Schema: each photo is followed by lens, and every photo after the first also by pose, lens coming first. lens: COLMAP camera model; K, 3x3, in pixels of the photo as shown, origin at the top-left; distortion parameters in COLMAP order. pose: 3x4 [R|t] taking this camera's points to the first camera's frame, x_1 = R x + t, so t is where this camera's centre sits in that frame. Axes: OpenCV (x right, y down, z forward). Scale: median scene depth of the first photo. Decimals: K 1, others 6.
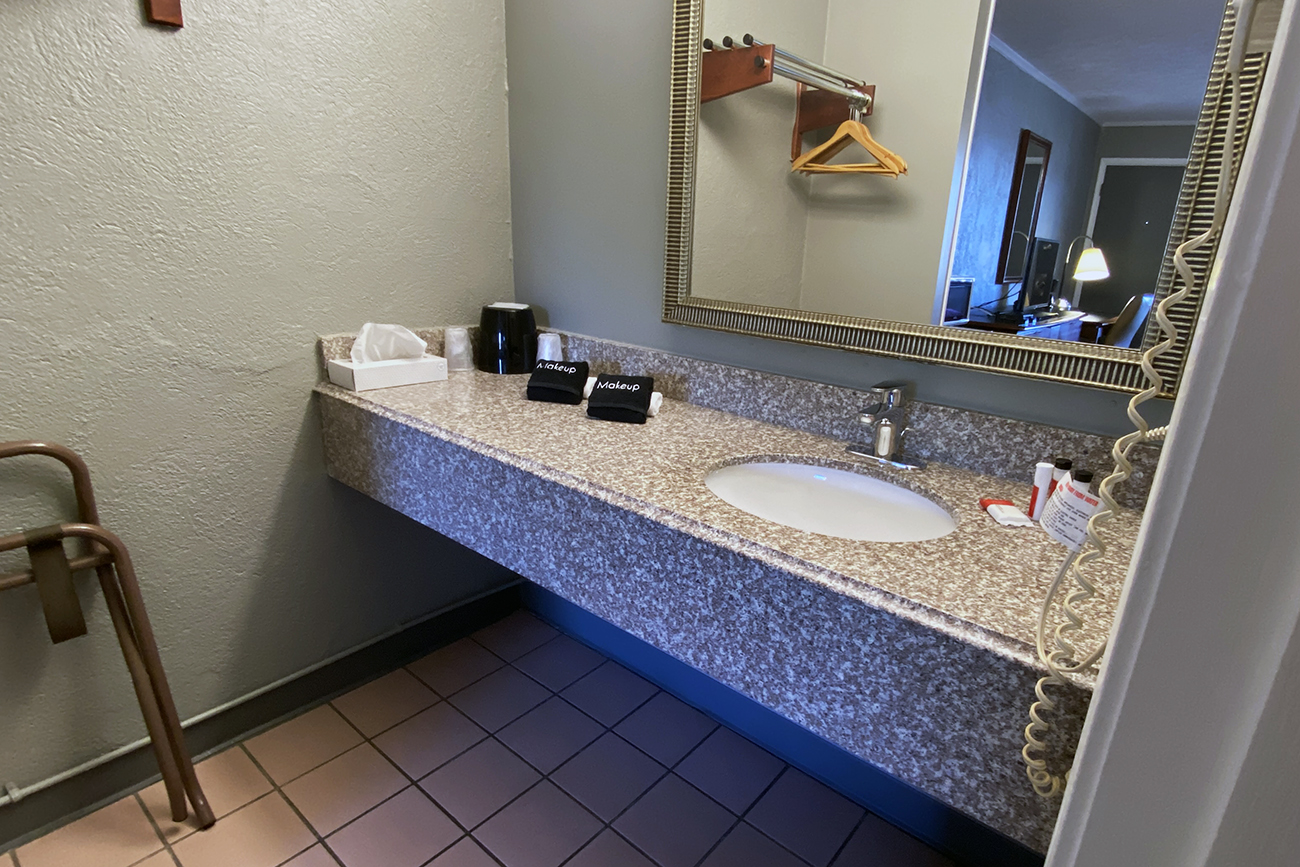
lens RADIAL K [[668.2, 0, 646.7], [0, 668.2, 440.8], [0, 0, 1]] dist [0.015850, -0.002137]
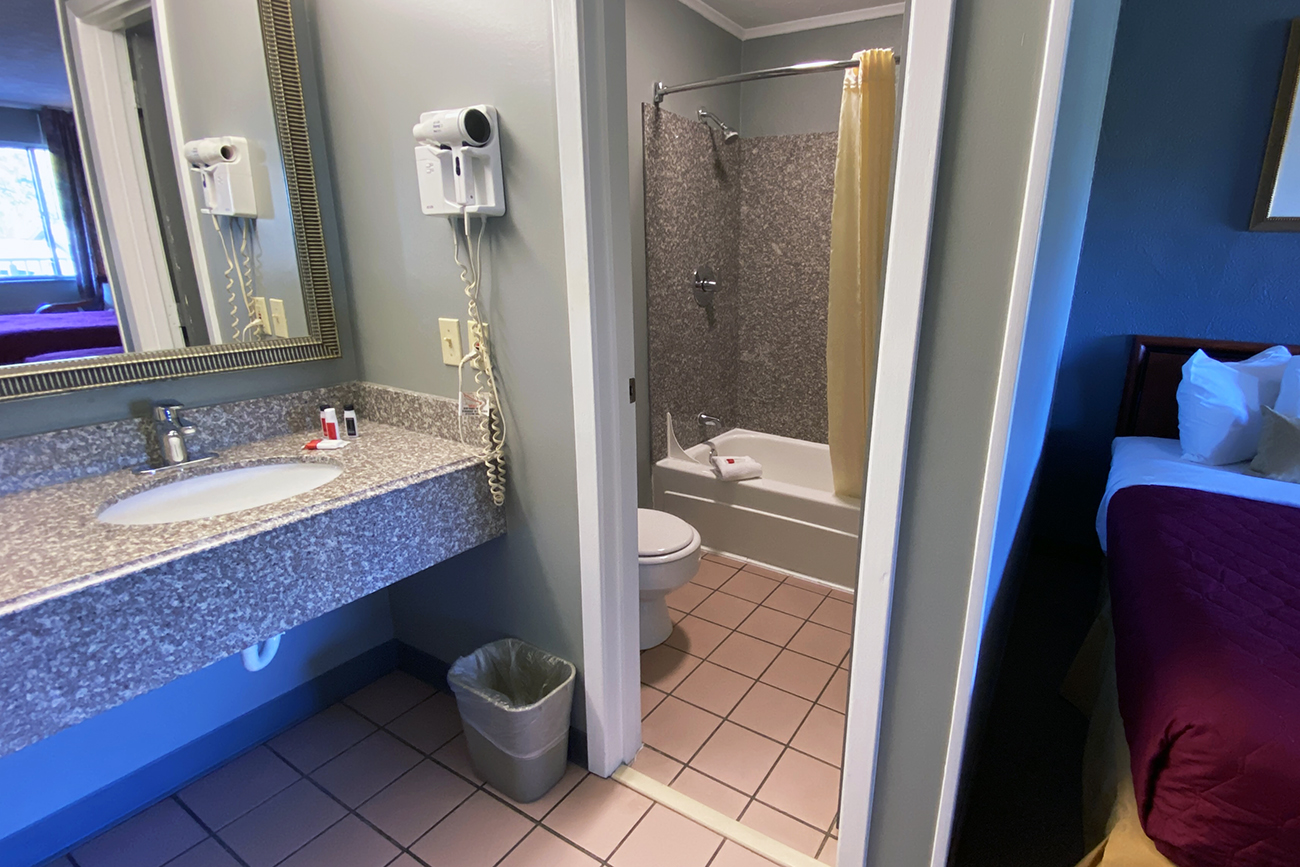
lens RADIAL K [[668.2, 0, 649.9], [0, 668.2, 430.2], [0, 0, 1]] dist [0.015850, -0.002137]
pose [[-0.045256, -0.311914, 0.949032, -1.093314], [0.291873, 0.904424, 0.311171, -0.212570], [-0.955386, 0.291079, 0.050108, 0.168269]]
